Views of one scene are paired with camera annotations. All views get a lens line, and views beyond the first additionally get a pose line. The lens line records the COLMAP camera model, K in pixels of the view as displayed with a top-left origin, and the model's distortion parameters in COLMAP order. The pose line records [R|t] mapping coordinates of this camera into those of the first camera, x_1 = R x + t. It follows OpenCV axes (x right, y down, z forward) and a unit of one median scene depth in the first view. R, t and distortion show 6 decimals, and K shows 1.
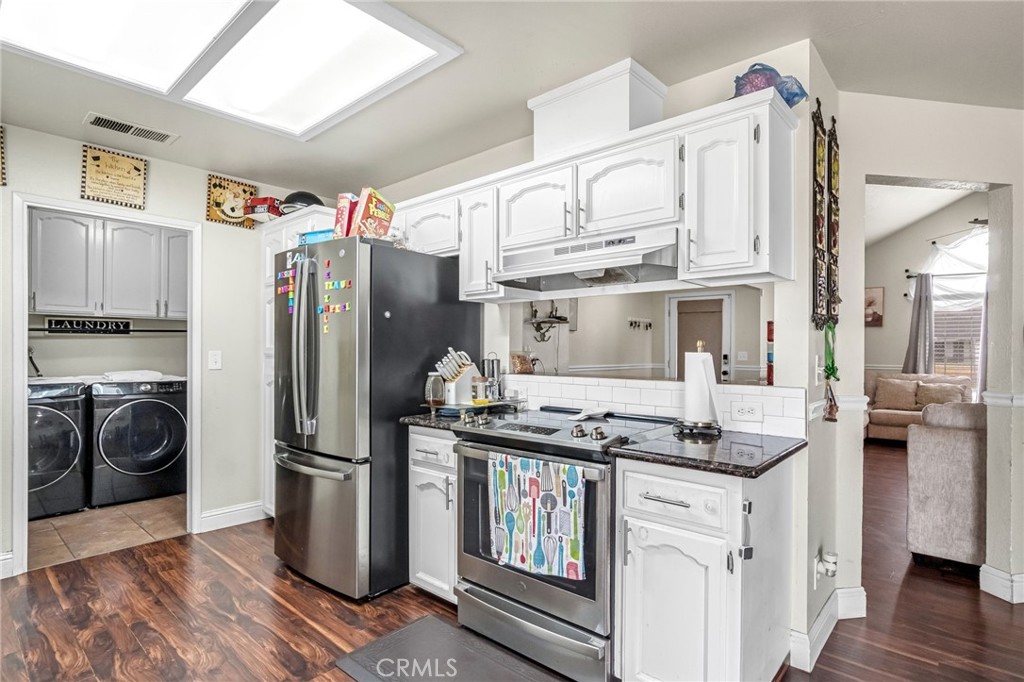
lens RADIAL K [[518.2, 0, 505.5], [0, 518.2, 353.8], [0, 0, 1]] dist [-0.005016, -0.001610]
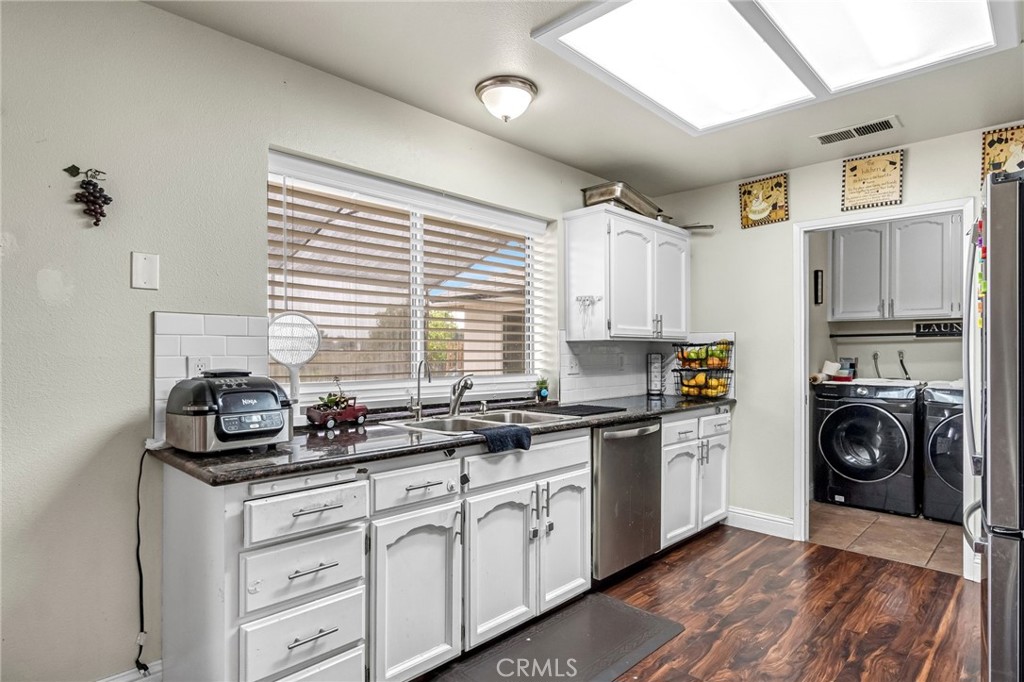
lens RADIAL K [[546.6, 0, 515.6], [0, 546.6, 352.9], [0, 0, 1]] dist [0.002381, -0.002460]
pose [[-0.027438, 0.000586, -0.999623, 0.344577], [-0.011309, 0.999936, 0.000897, -0.001674], [0.999560, 0.011329, -0.027430, 0.373630]]
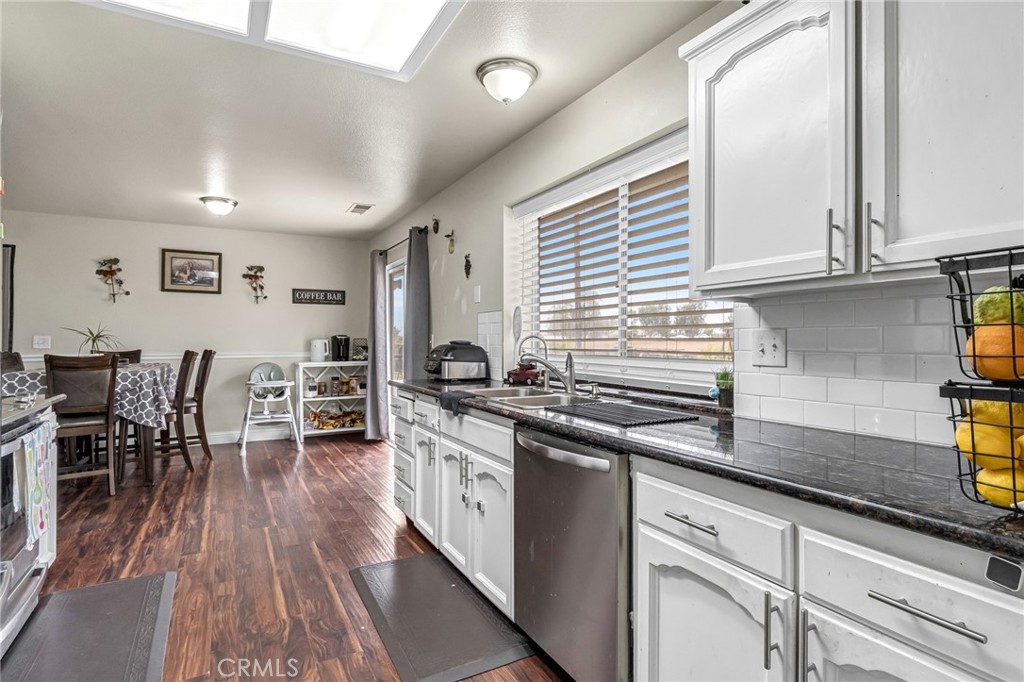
lens RADIAL K [[518.2, 0, 510.3], [0, 518.2, 337.0], [0, 0, 1]] dist [-0.005016, -0.001610]
pose [[-0.948852, -0.000887, 0.315720, -0.815415], [0.000538, 0.999990, 0.004425, 0.008898], [-0.315721, 0.004369, -0.948842, 1.149670]]
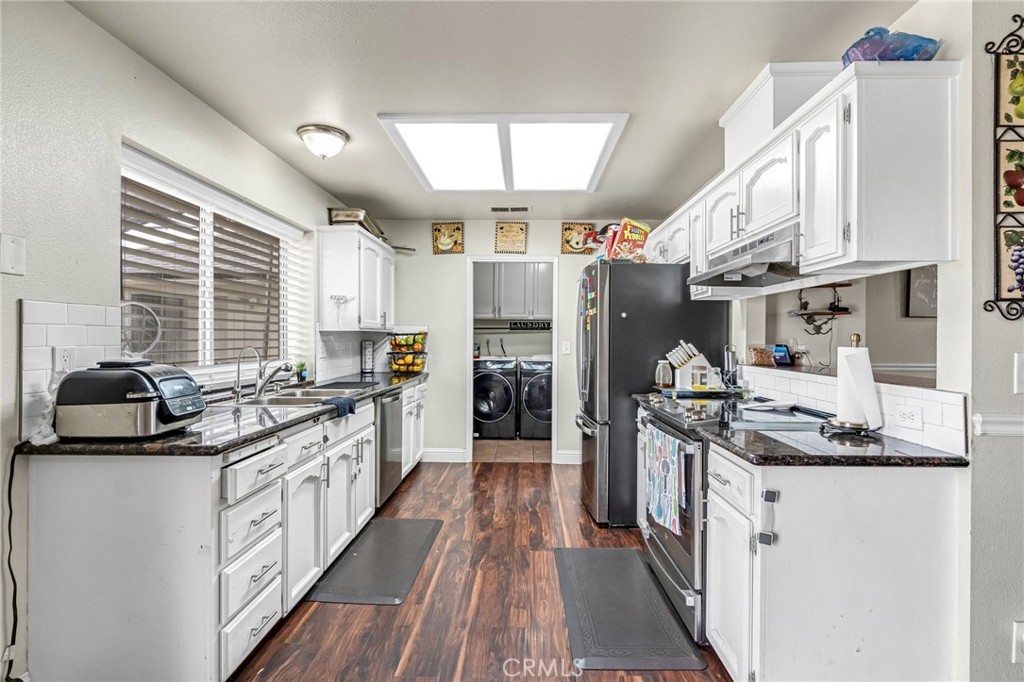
lens RADIAL K [[485.3, 0, 508.0], [0, 485.3, 341.5], [0, 0, 1]] dist [-0.000557, 0.000726]
pose [[0.648419, 0.006321, -0.761257, 0.466271], [-0.010861, 0.999941, -0.000949, -0.003918], [0.761206, 0.008883, 0.648450, -0.020727]]
